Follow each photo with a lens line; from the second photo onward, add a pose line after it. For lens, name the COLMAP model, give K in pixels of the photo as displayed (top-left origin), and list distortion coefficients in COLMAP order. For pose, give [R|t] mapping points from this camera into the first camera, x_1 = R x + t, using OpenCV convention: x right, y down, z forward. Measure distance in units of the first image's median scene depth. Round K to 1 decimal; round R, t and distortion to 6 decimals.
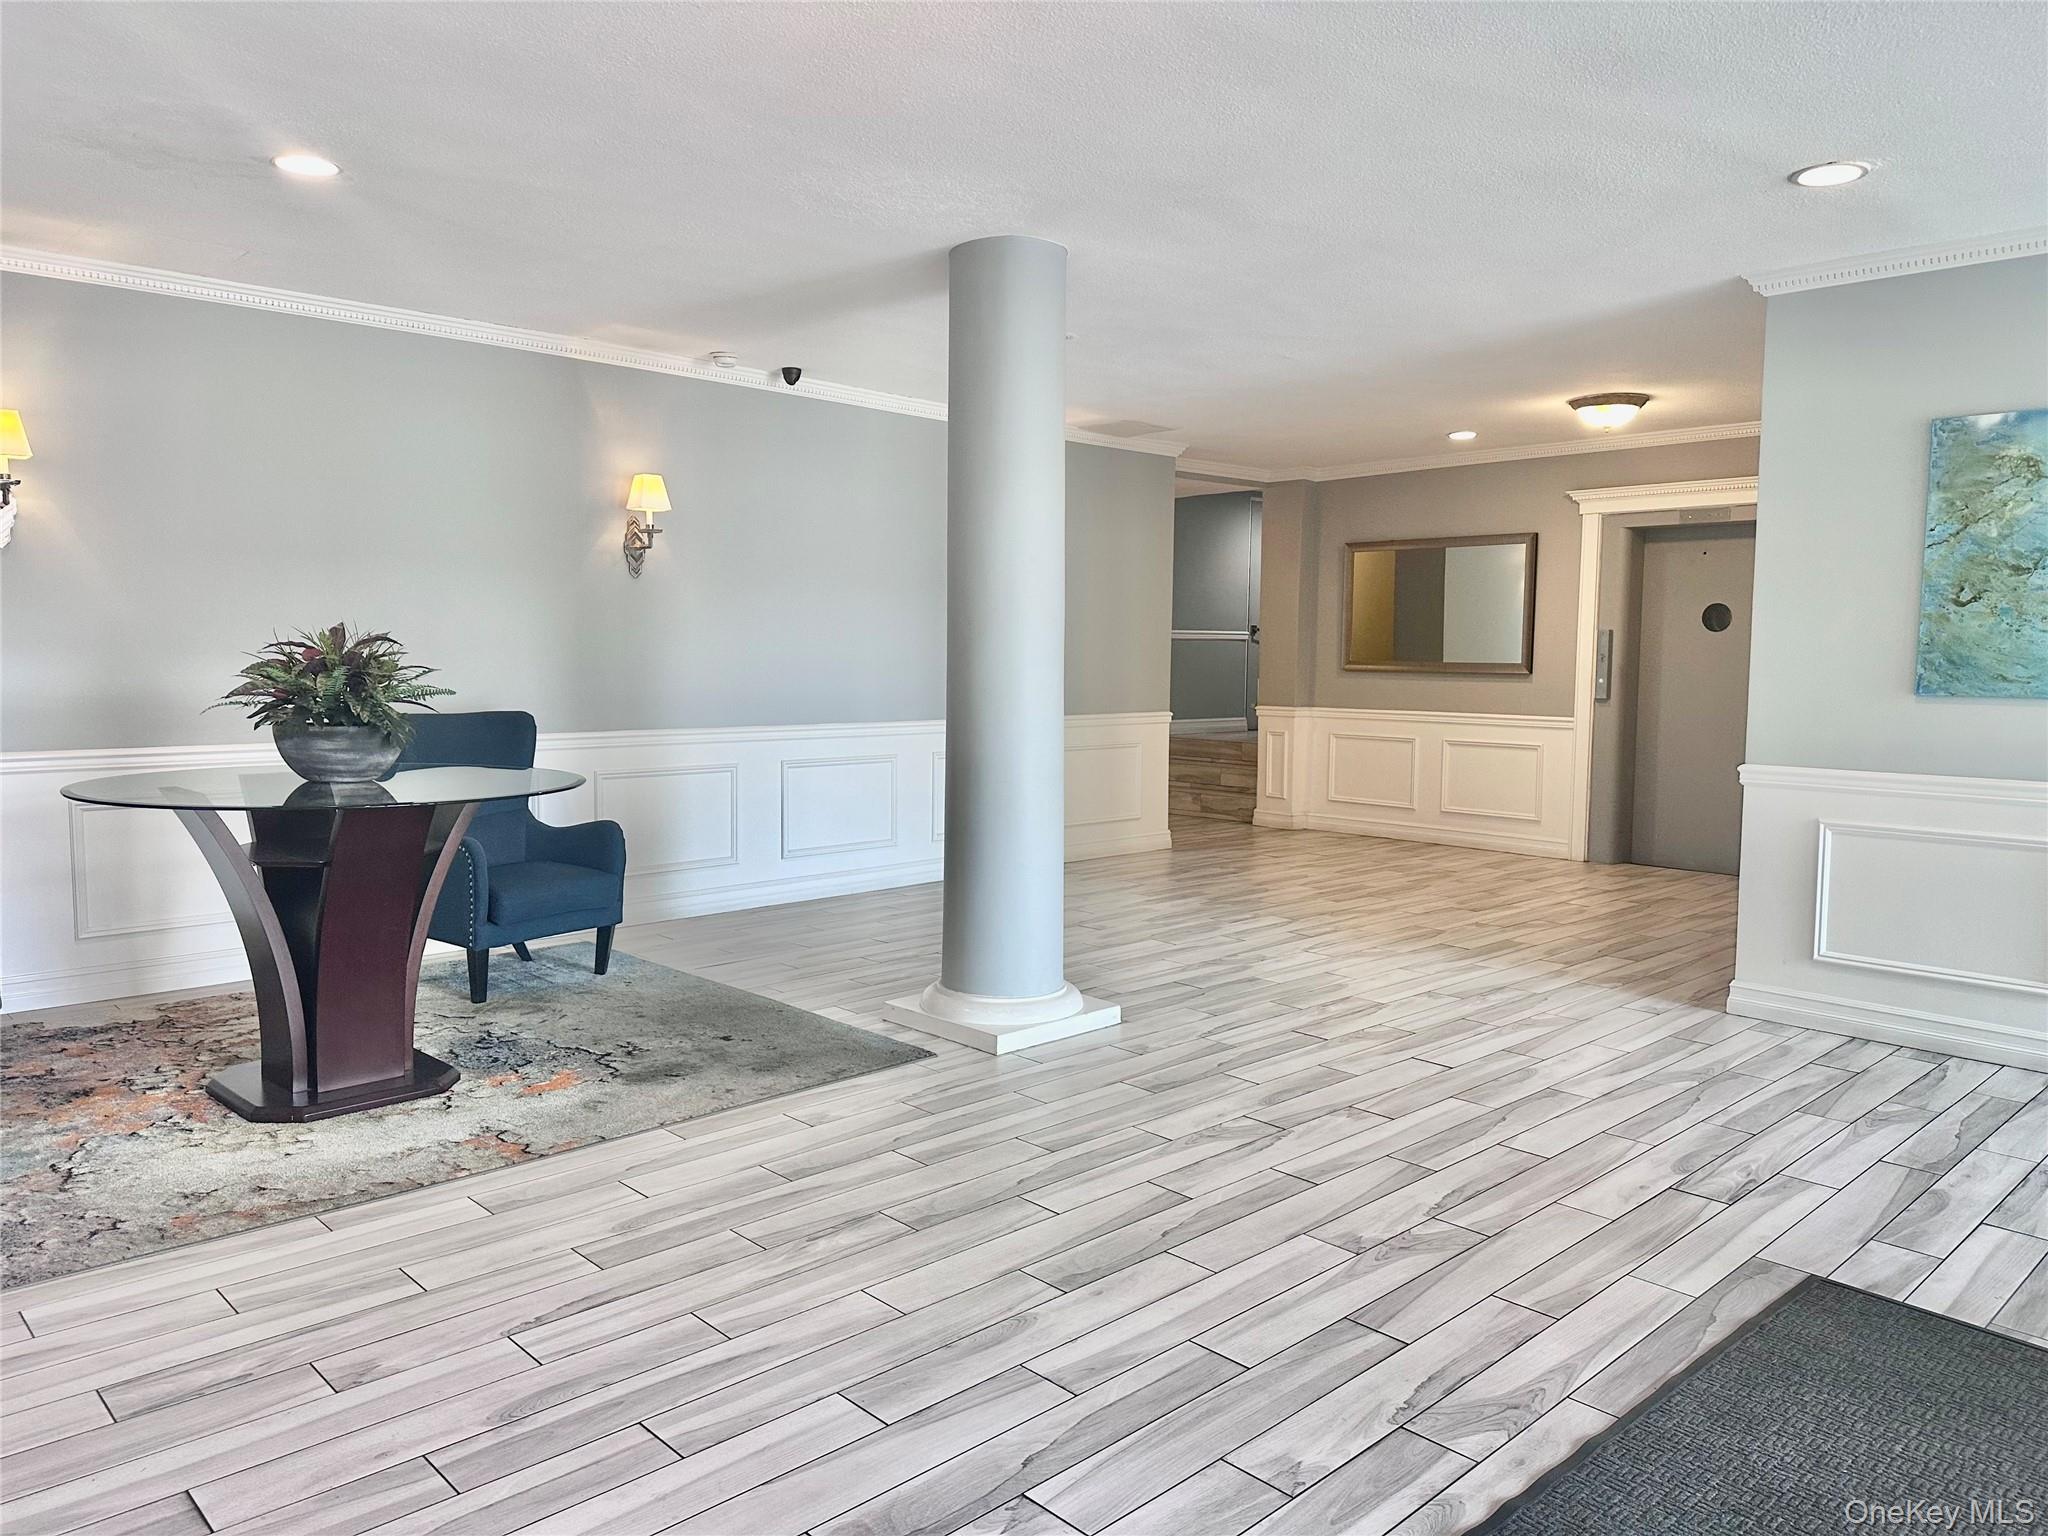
lens RADIAL K [[1442.3, 0, 1024.0], [0, 1442.3, 768.0], [0, 0, 1]] dist [0.169009, -0.336520]
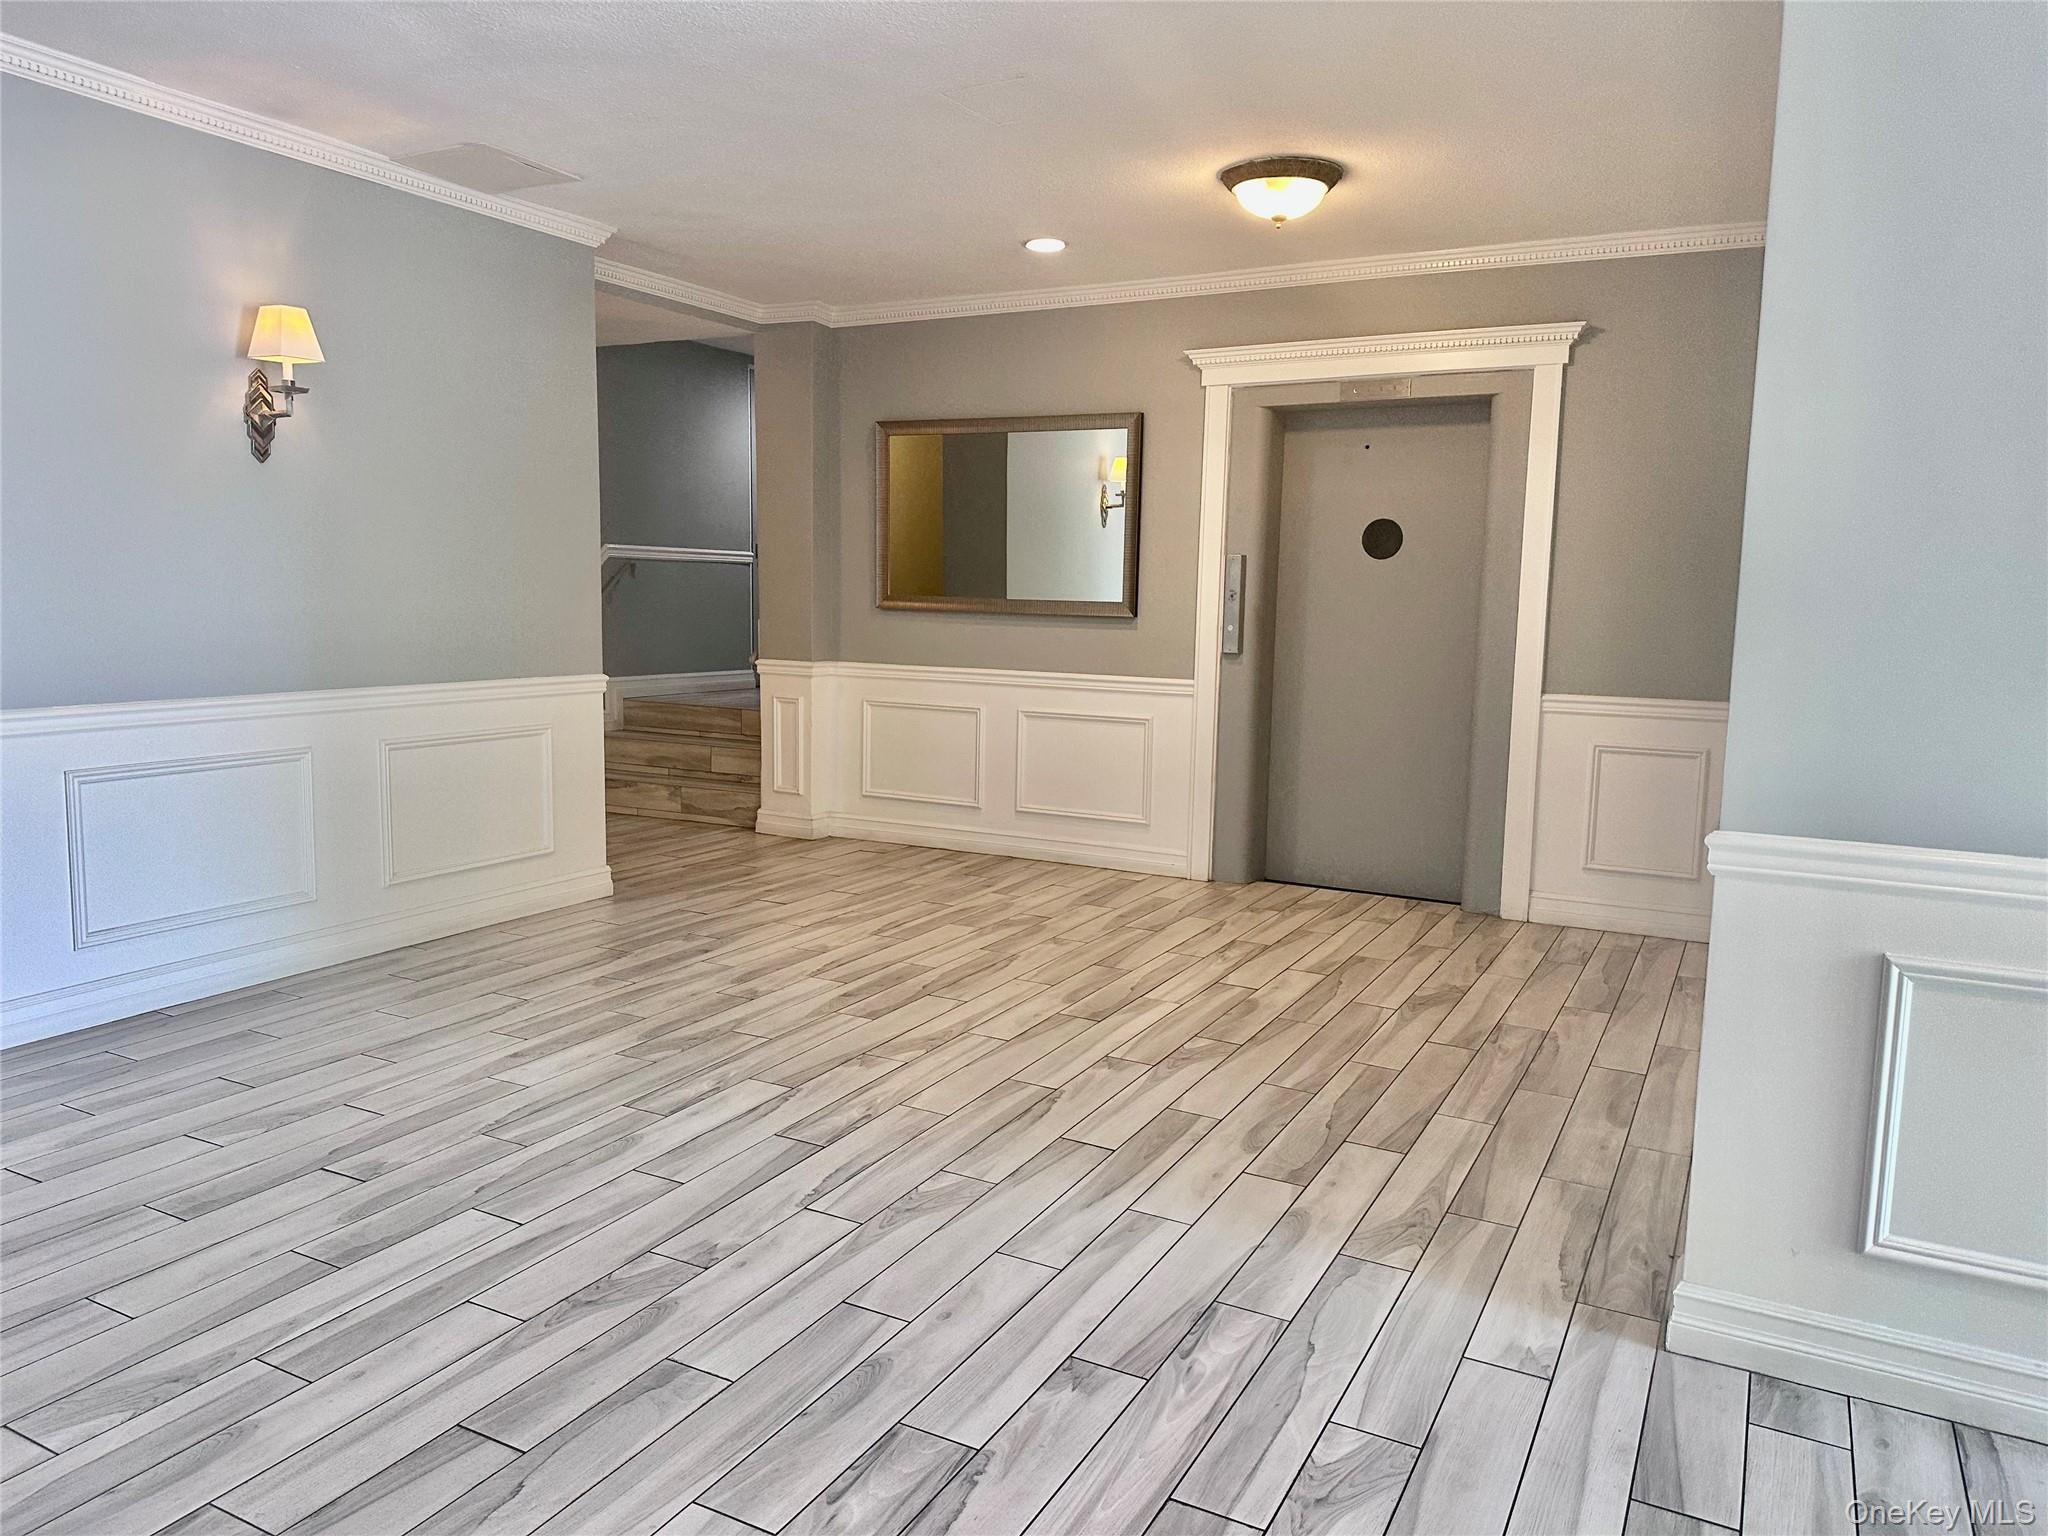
lens RADIAL K [[1442.3, 0, 1024.0], [0, 1442.3, 768.0], [0, 0, 1]] dist [0.169009, -0.336520]
pose [[0.951558, -0.029678, 0.306035, 0.080015], [0.015217, 0.998657, 0.049529, -0.027333], [-0.307094, -0.042473, 0.950731, 0.354089]]
